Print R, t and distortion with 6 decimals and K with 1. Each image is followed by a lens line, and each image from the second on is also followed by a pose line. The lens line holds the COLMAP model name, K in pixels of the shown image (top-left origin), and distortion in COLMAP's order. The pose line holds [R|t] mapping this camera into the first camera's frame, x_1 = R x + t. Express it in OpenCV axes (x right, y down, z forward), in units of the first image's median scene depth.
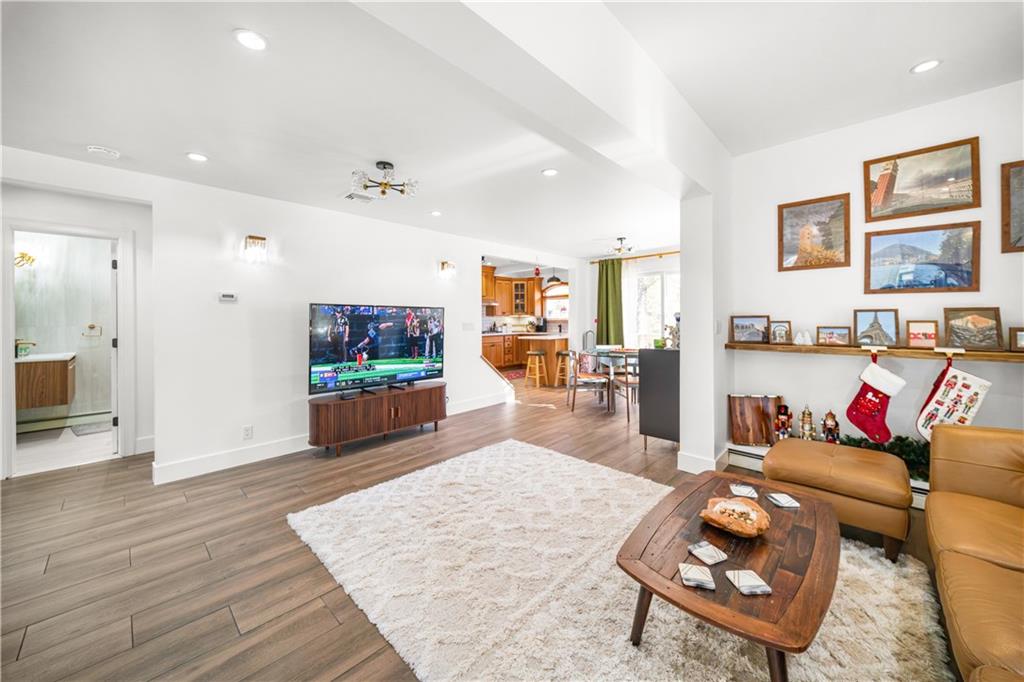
lens RADIAL K [[372.5, 0, 509.3], [0, 372.5, 319.4], [0, 0, 1]] dist [0.000621, -0.000053]
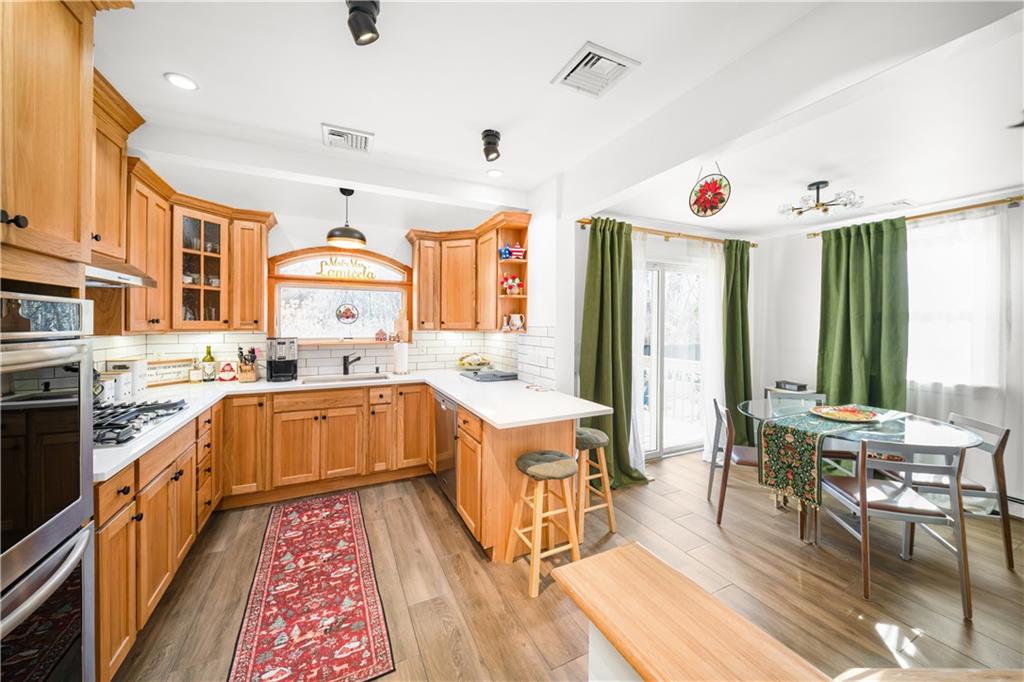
lens RADIAL K [[372.5, 0, 509.3], [0, 372.5, 319.4], [0, 0, 1]] dist [0.000621, -0.000053]
pose [[0.344432, 0.023618, 0.938514, -0.164129], [-0.008335, 0.999721, -0.022100, -0.014828], [-0.938774, -0.000210, 0.344532, 0.686703]]
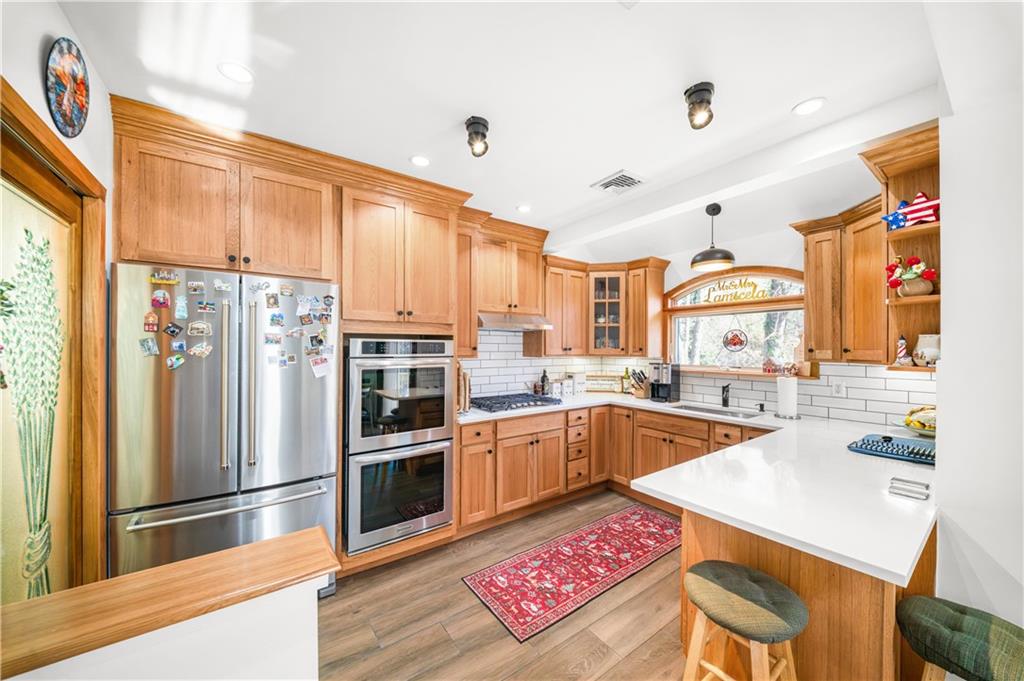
lens RADIAL K [[359.5, 0, 512.0], [0, 359.5, 340.5], [0, 0, 1]] dist [0.000179, -0.000032]
pose [[0.983681, 0.011231, -0.179568, -0.003606], [-0.014657, 0.999735, -0.017763, -0.018637], [0.179321, 0.020105, 0.983585, 0.604784]]
